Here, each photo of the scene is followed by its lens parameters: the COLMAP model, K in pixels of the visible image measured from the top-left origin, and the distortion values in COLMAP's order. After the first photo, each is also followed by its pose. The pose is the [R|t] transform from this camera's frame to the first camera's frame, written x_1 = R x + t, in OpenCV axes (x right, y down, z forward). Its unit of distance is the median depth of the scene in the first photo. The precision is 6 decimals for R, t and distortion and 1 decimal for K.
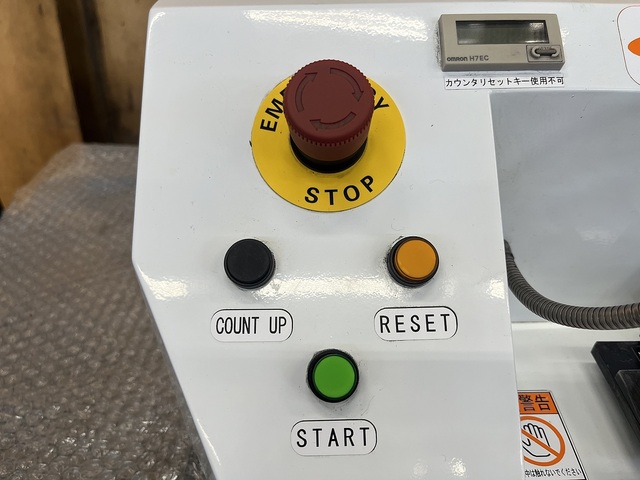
lens RADIAL K [[487.7, 0, 320.0], [0, 487.7, 240.0], [0, 0, 1]] dist [0.043974, -0.089965]
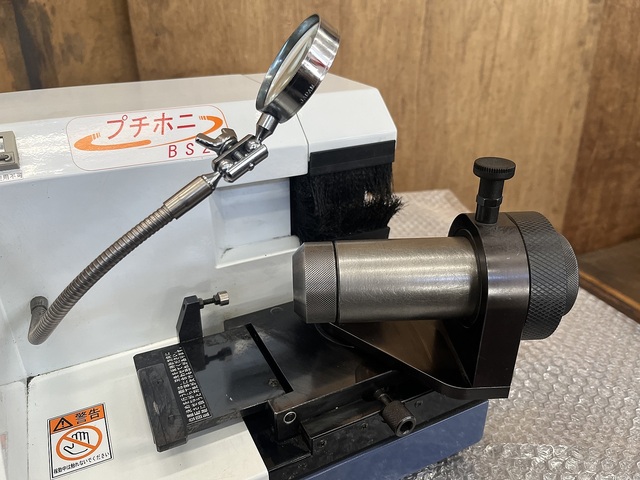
lens RADIAL K [[496.9, 0, 319.4], [0, 496.9, 243.9], [0, 0, 1]] dist [0.043470, -0.096669]
pose [[0.901816, -0.191088, 0.387573, 0.676440], [0.254558, 0.959689, -0.119150, 0.255028], [-0.349182, 0.206111, 0.914106, -0.570587]]
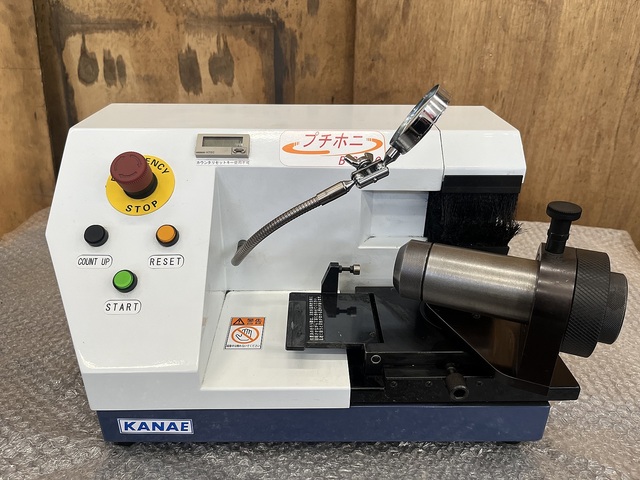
lens RADIAL K [[487.7, 0, 320.0], [0, 487.7, 240.0], [0, 0, 1]] dist [0.043974, -0.089965]
pose [[0.999845, 0.014739, 0.009661, 0.811707], [-0.012798, 0.984130, -0.176986, 0.424403], [-0.012116, 0.176835, 0.984166, -1.169076]]
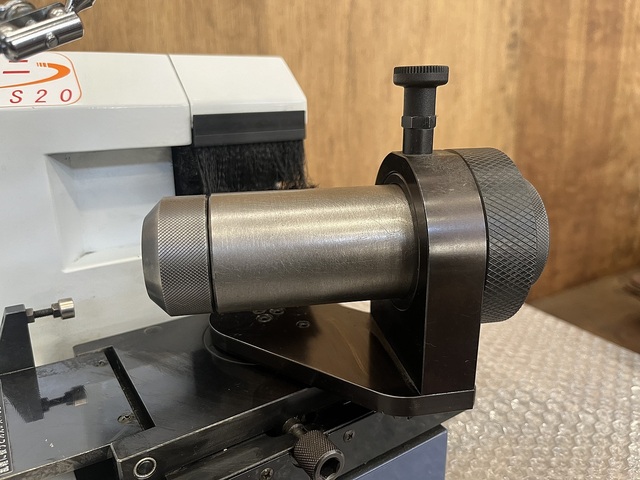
lens RADIAL K [[506.6, 0, 320.0], [0, 506.6, 240.0], [0, 0, 1]] dist [0.009041, -0.059105]
pose [[0.842854, -0.158358, 0.514314, 0.928298], [0.321805, 0.914330, -0.245849, 0.497084], [-0.431321, 0.372724, 0.821608, -0.159149]]
